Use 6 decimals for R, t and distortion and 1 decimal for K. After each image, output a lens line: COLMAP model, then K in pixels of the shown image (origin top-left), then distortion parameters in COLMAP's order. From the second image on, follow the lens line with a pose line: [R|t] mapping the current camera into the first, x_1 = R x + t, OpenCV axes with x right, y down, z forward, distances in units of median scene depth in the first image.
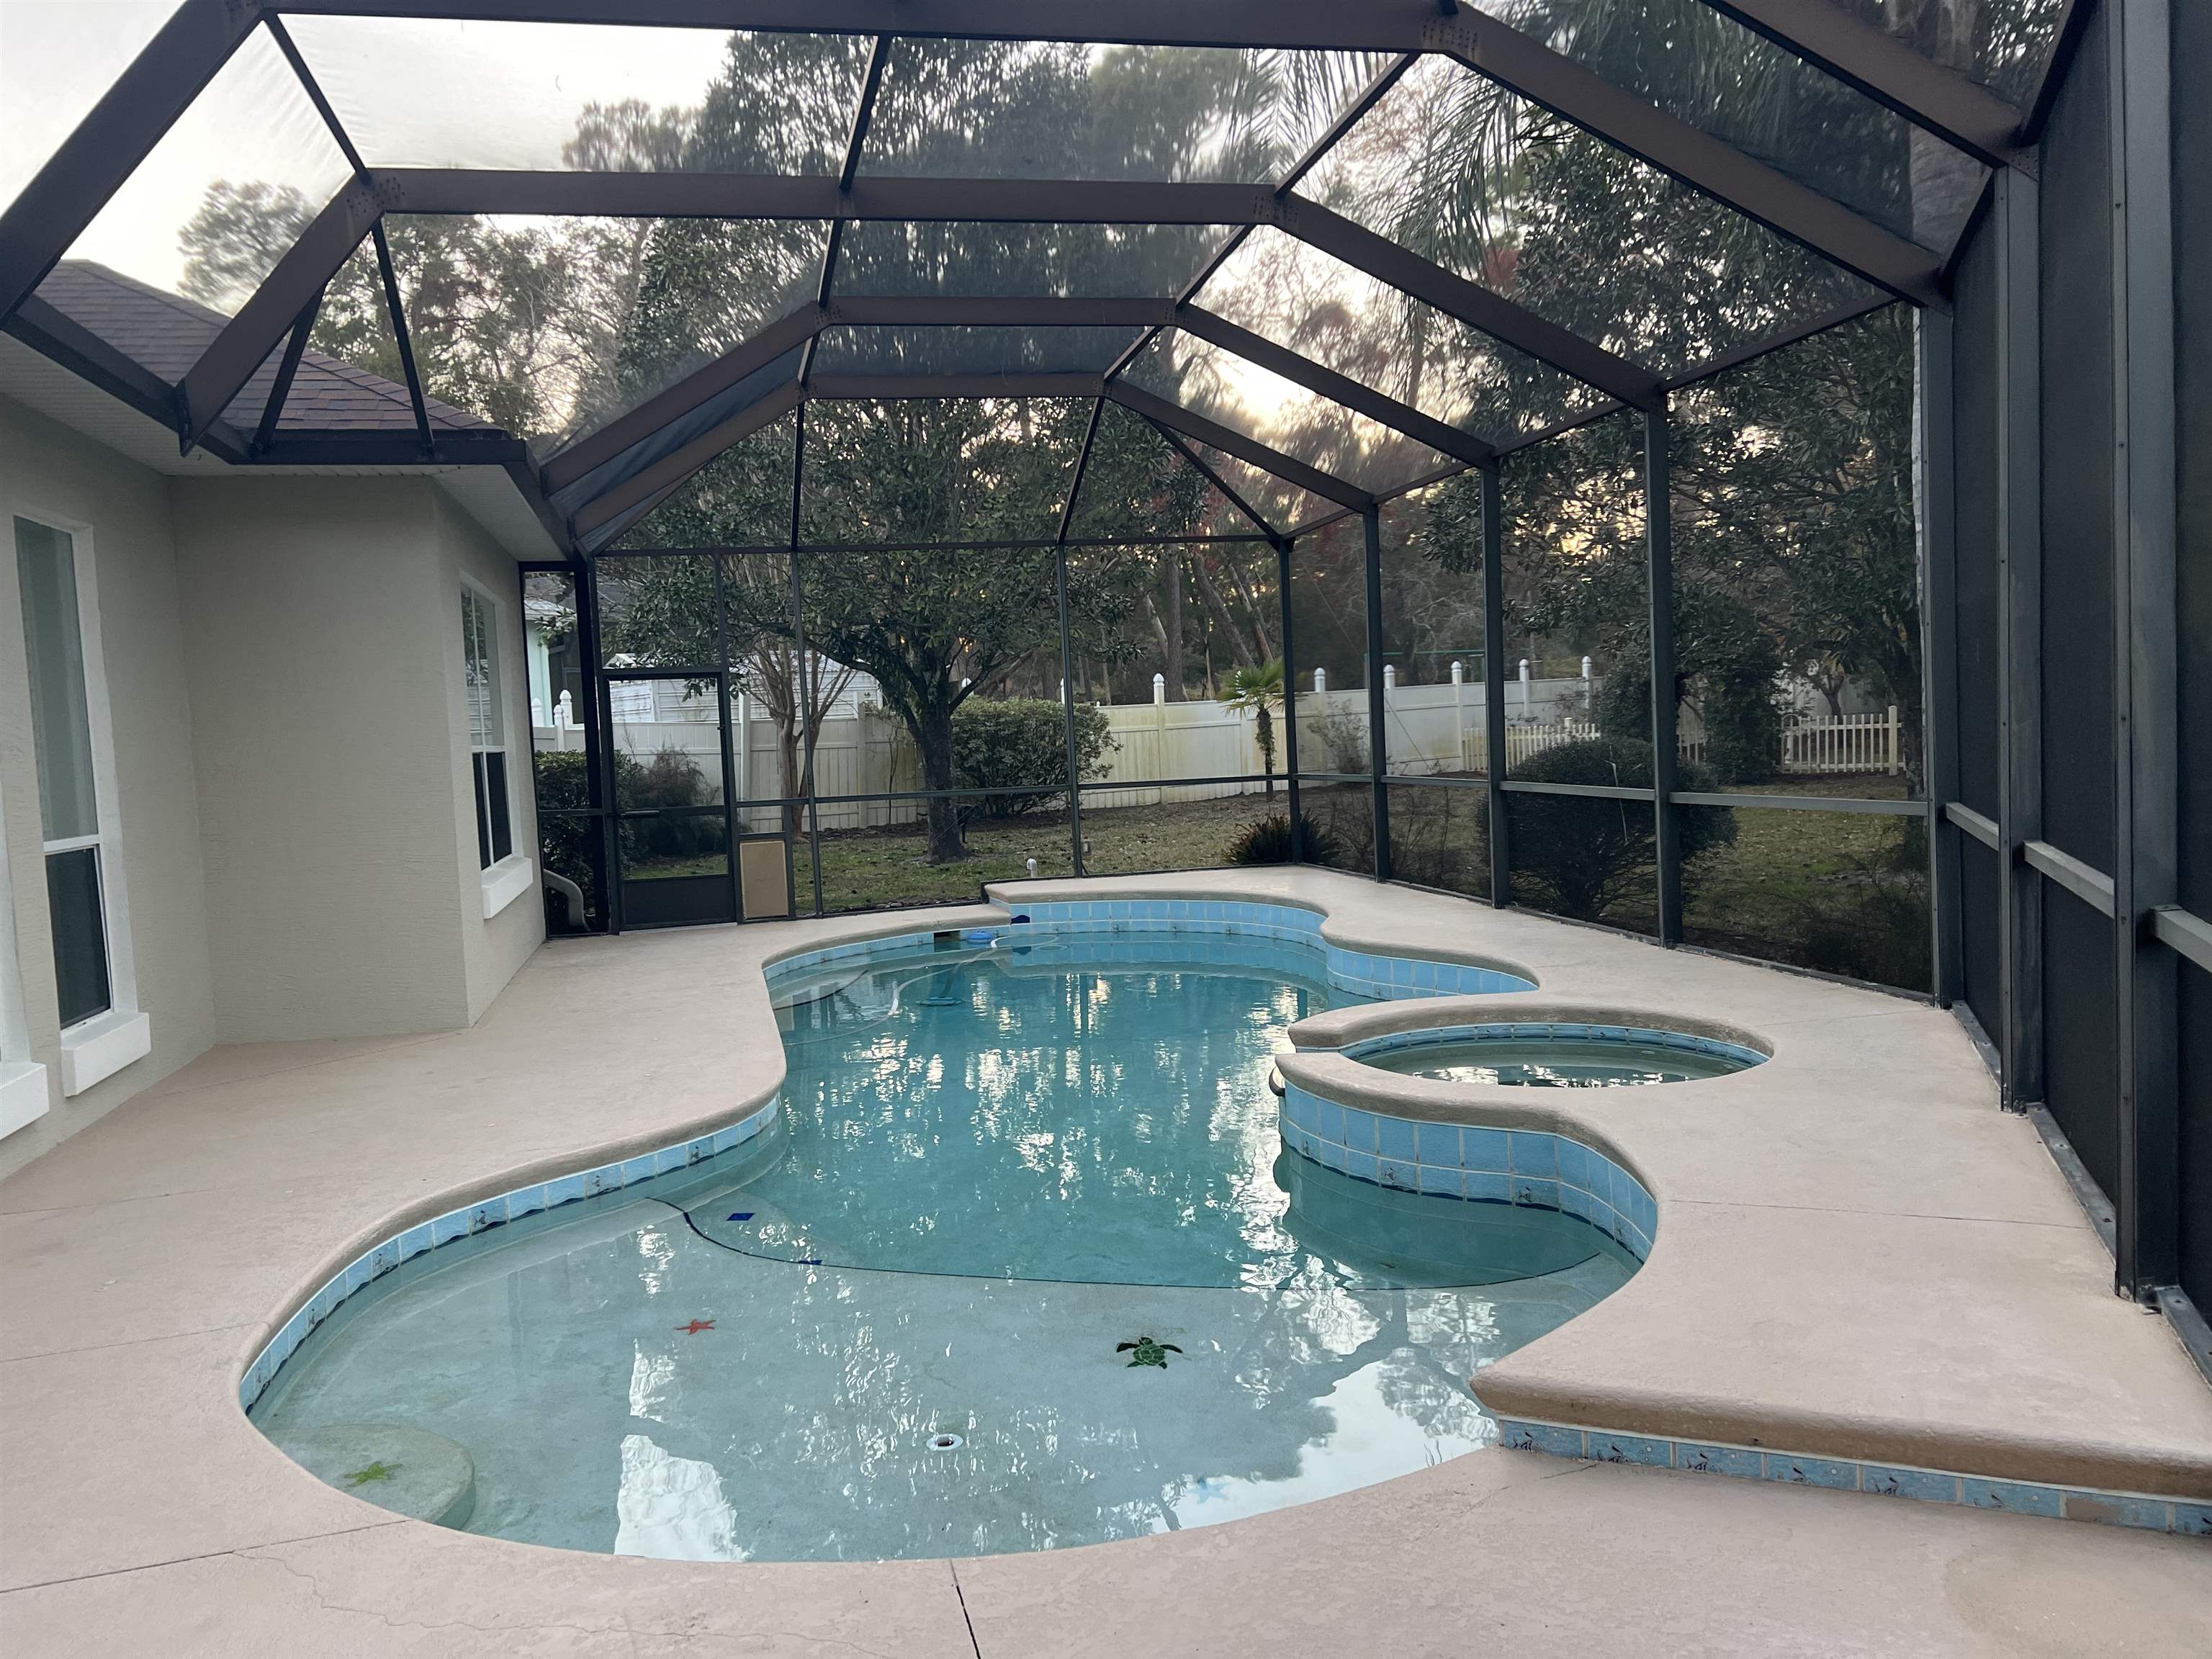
lens RADIAL K [[1658.3, 0, 1089.3], [0, 1658.3, 814.4], [0, 0, 1]] dist [0.066411, -0.027139]
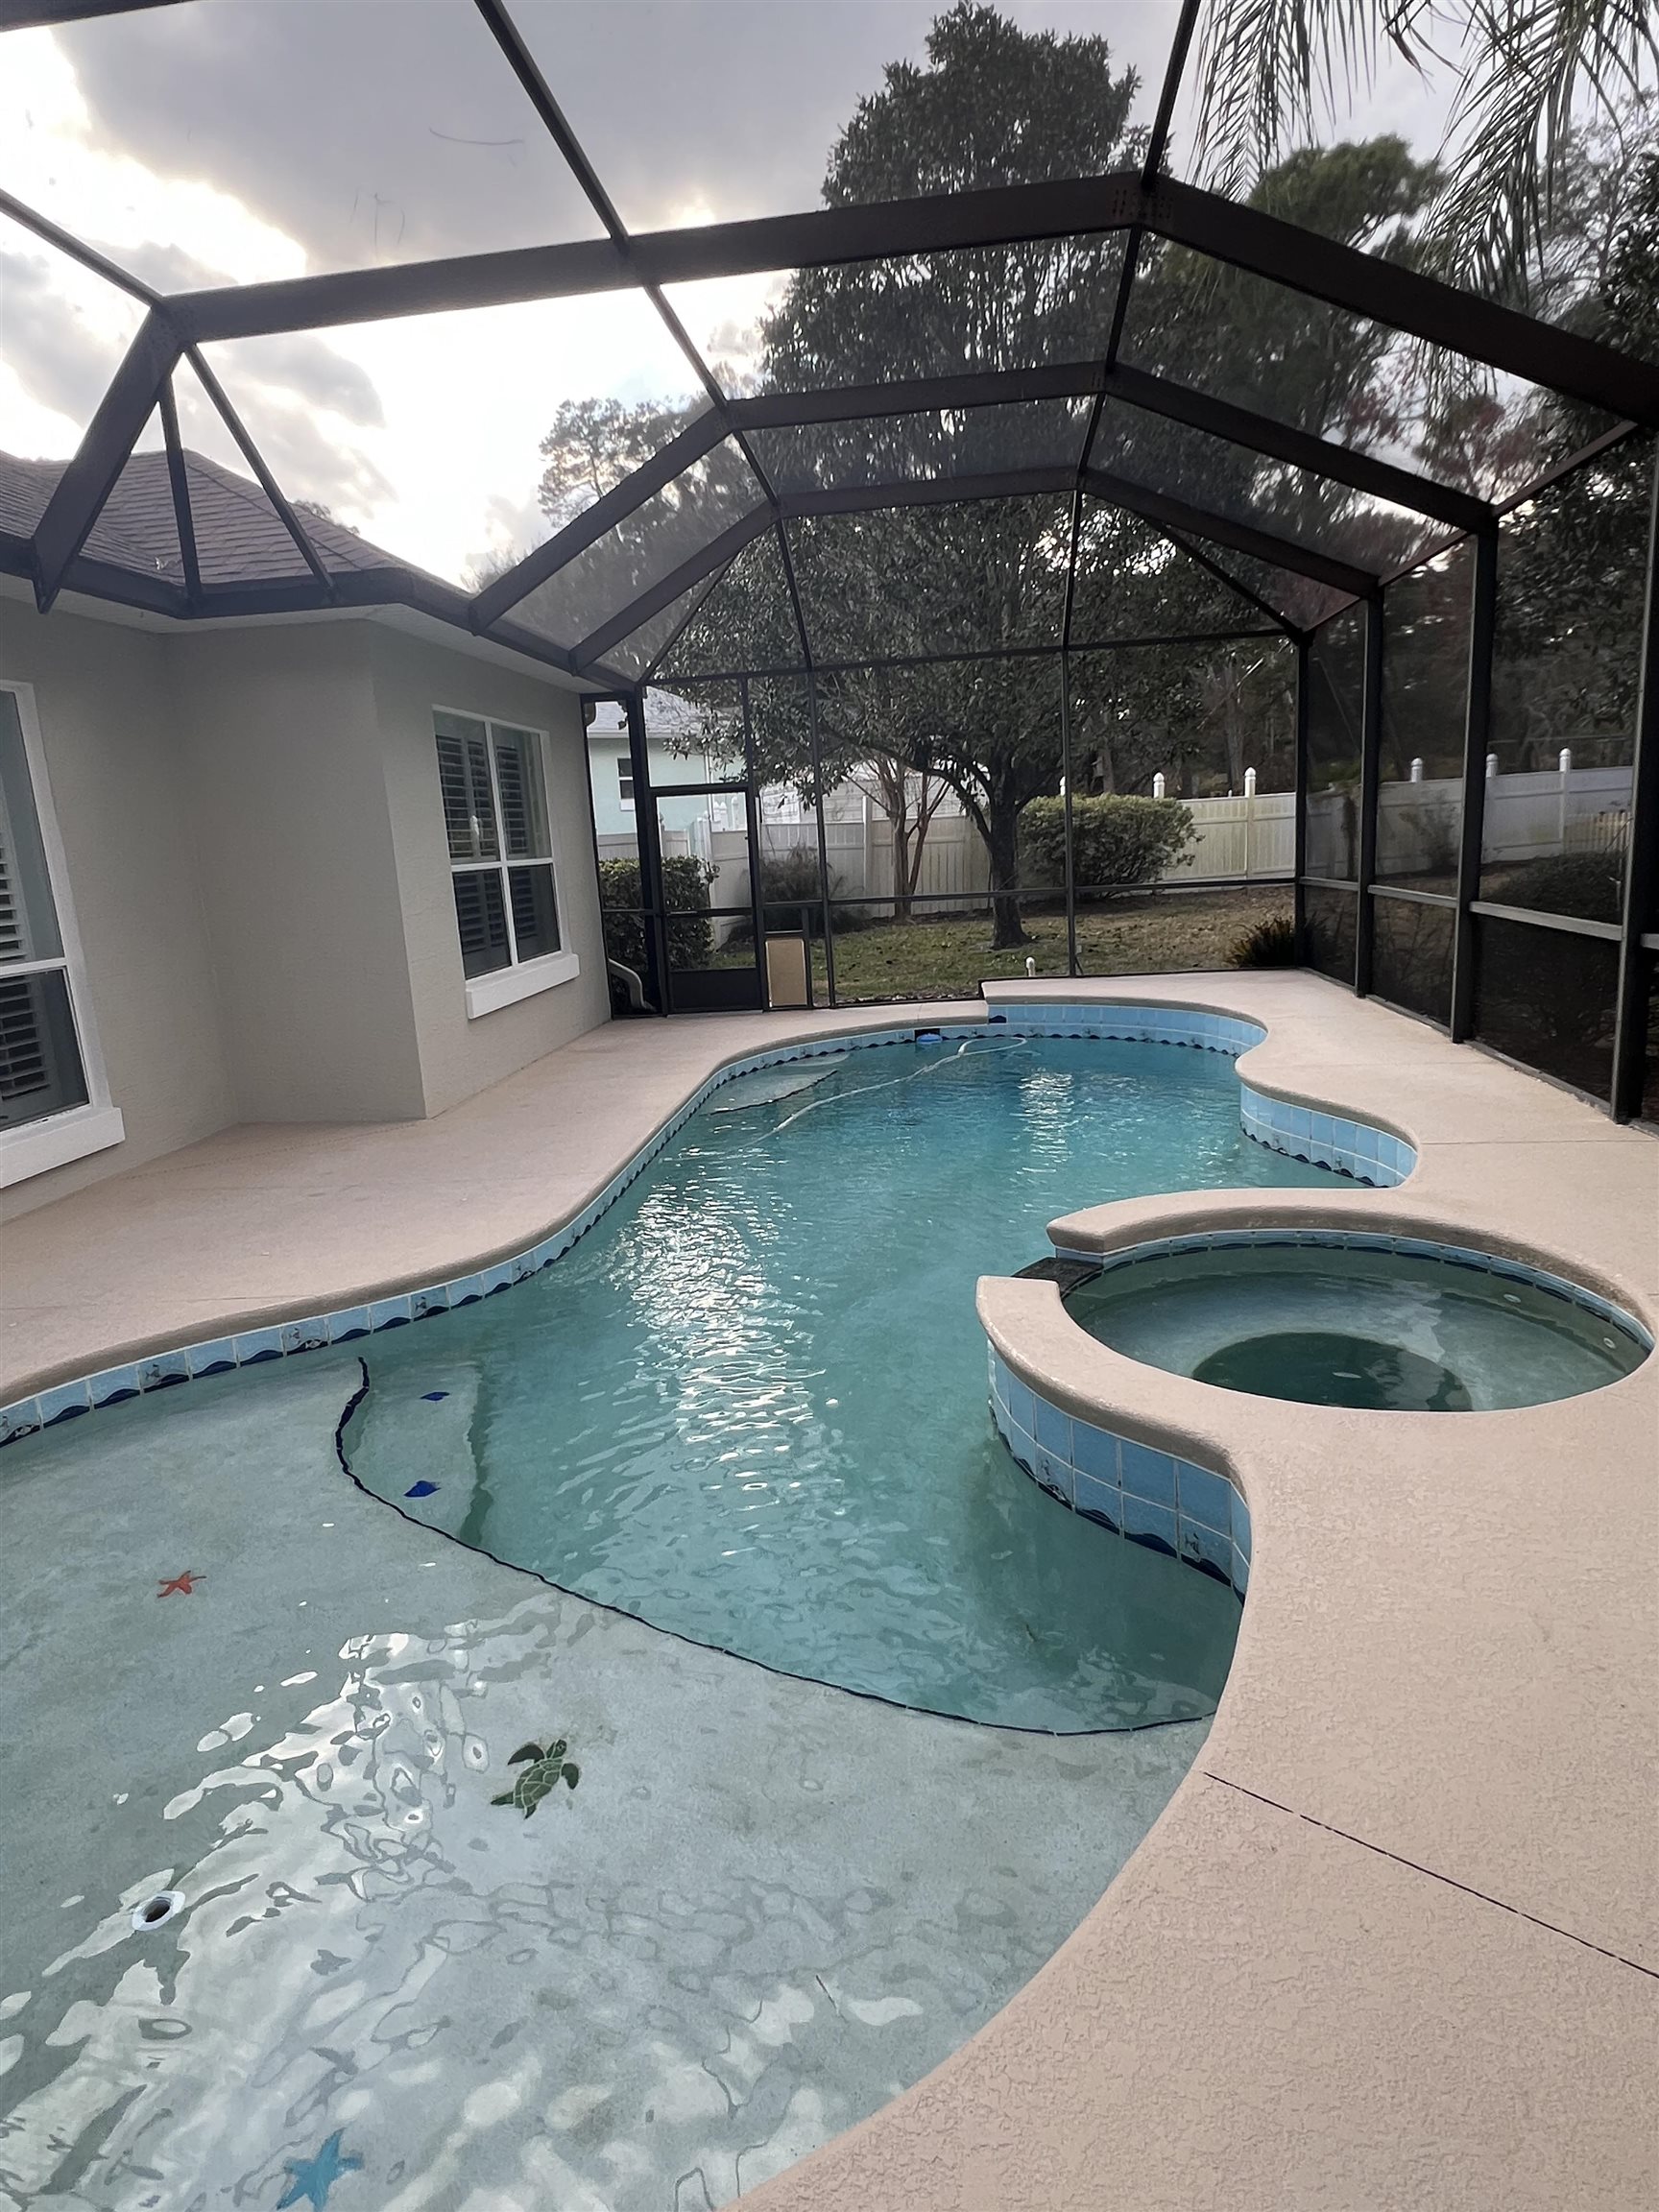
lens RADIAL K [[1263.2, 0, 843.2], [0, 1263.2, 1105.9], [0, 0, 1]] dist [0.000808, -0.000612]
pose [[0.949218, 0.058746, -0.309087, 0.108049], [-0.003348, 0.984244, 0.176785, -0.022751], [0.314602, -0.166773, 0.934458, 0.188039]]
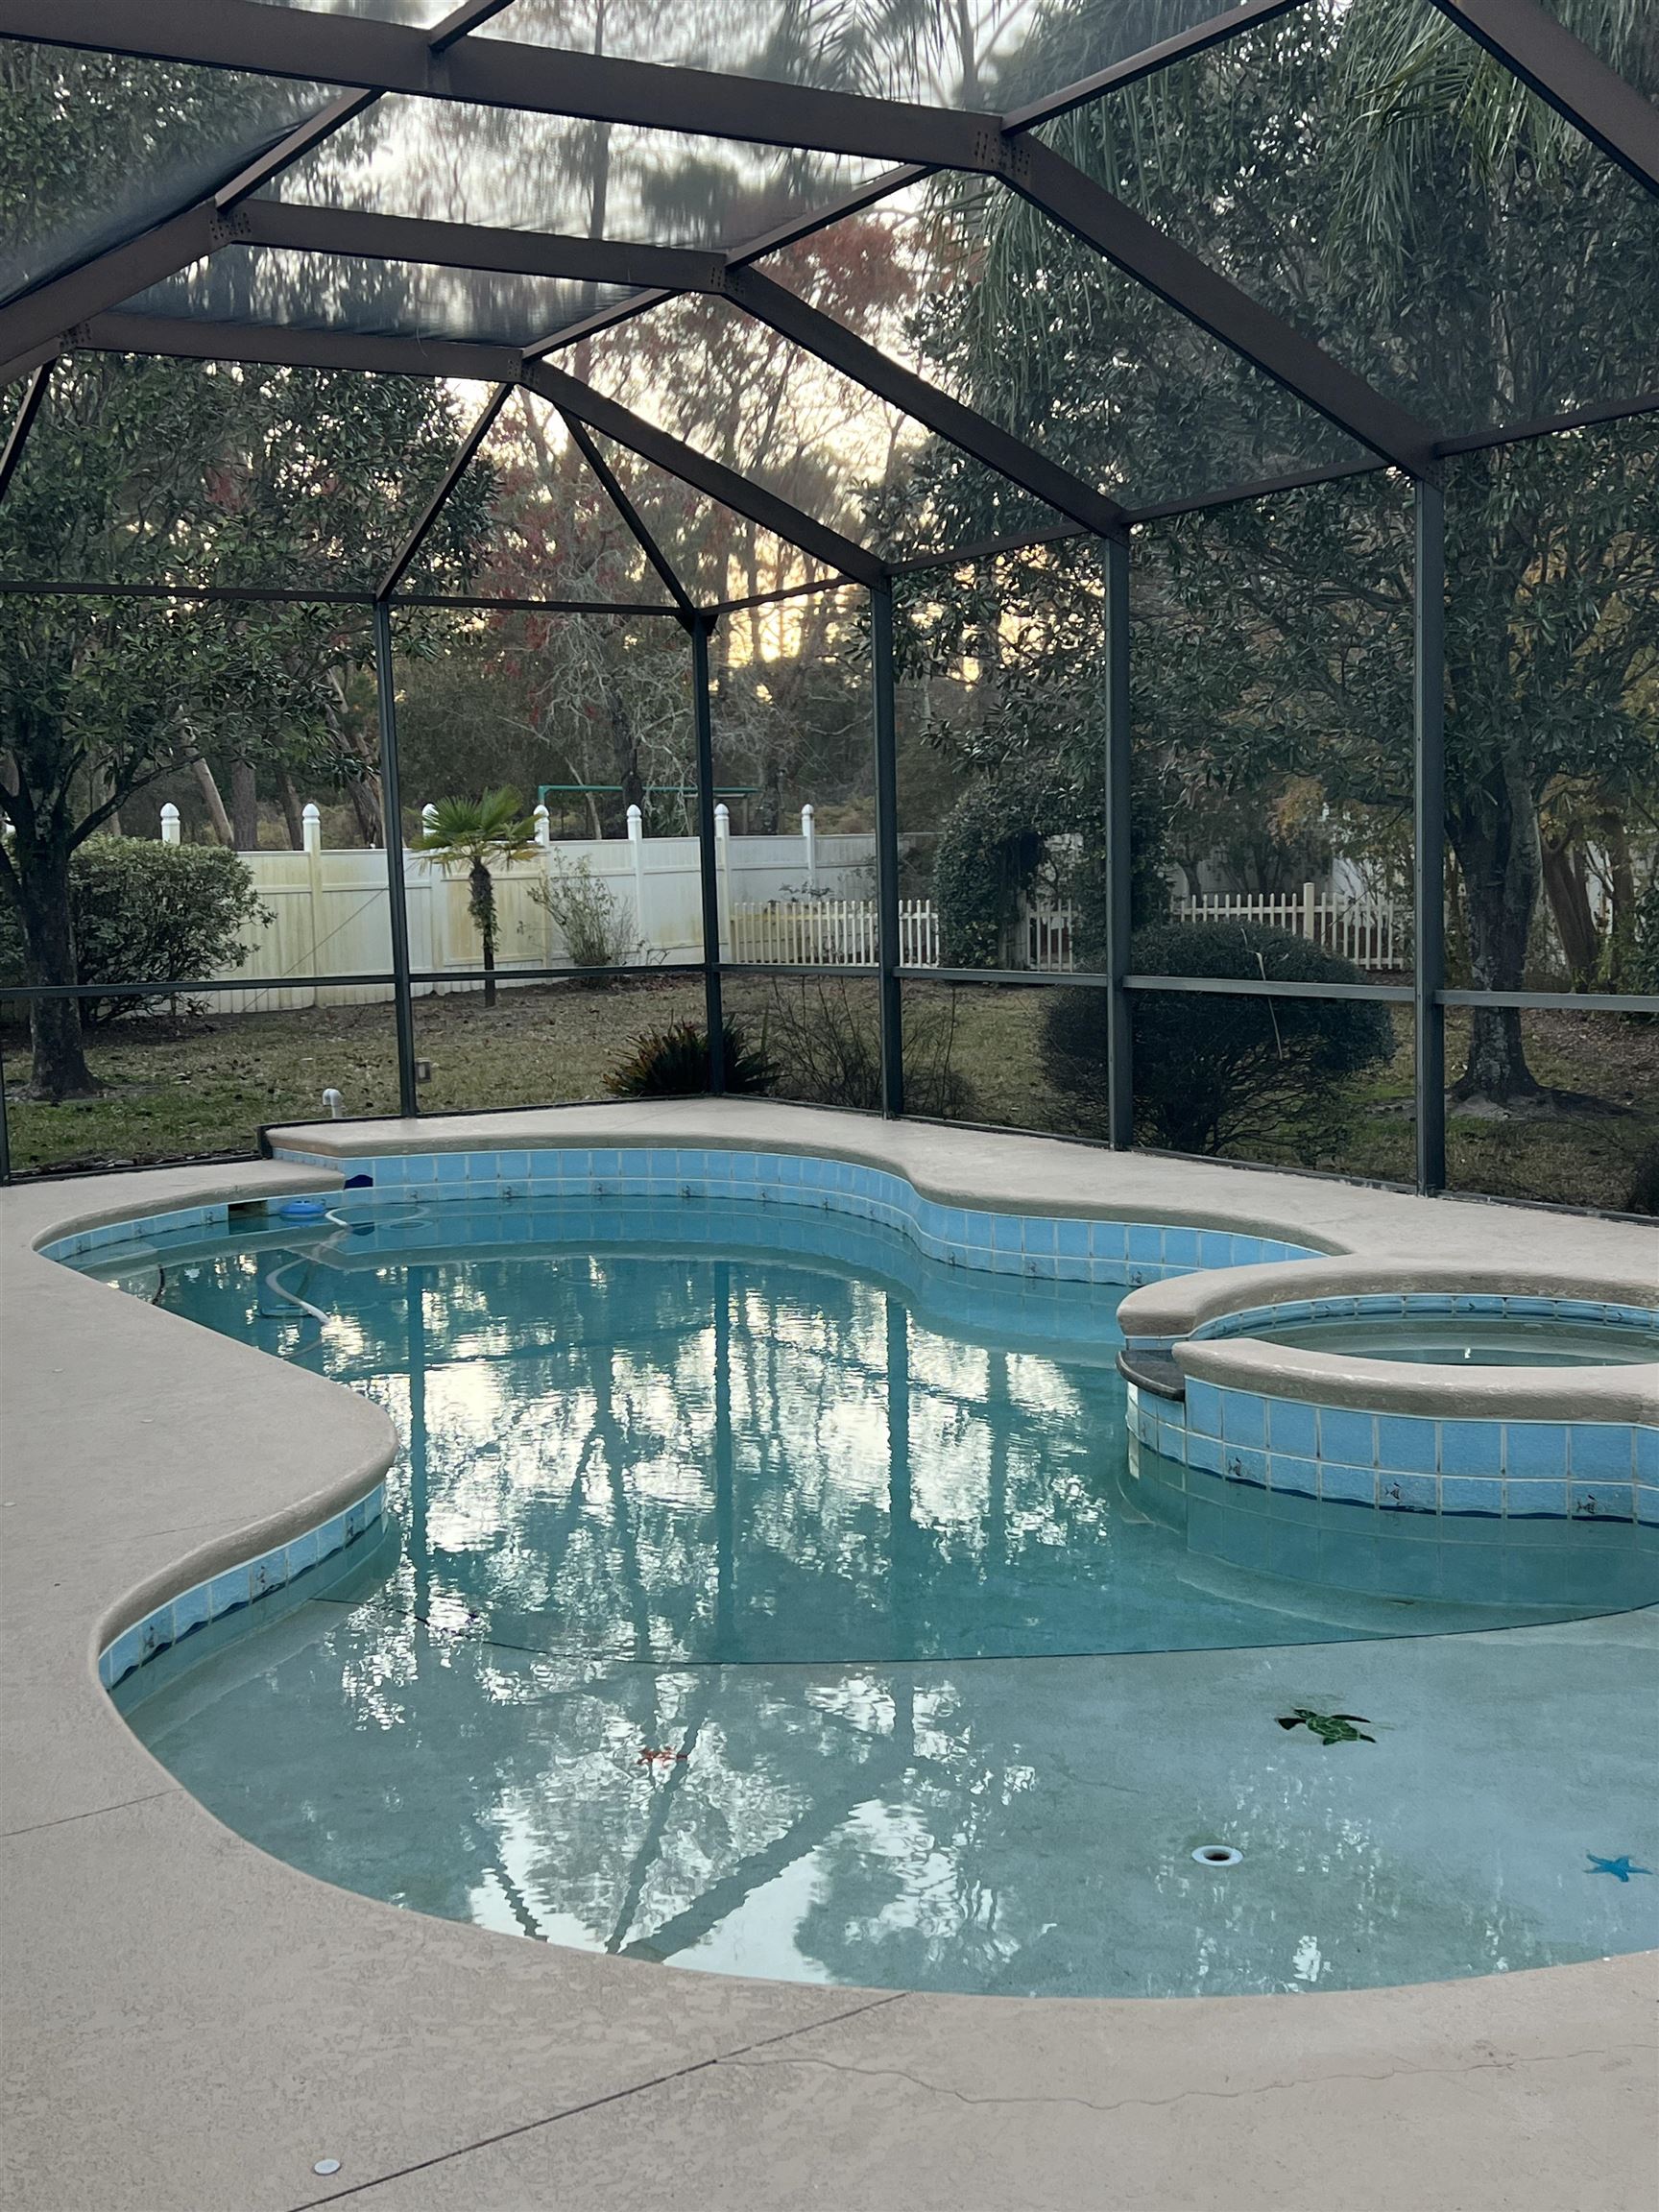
lens RADIAL K [[2533.4, 0, 836.9], [0, 2533.4, 1082.2], [0, 0, 1]] dist [0.110720, 0.000000]
pose [[0.943295, -0.003239, 0.331941, -0.178874], [-0.003666, 0.999790, 0.020172, 0.003451], [-0.331936, -0.020245, 0.943085, -0.001110]]
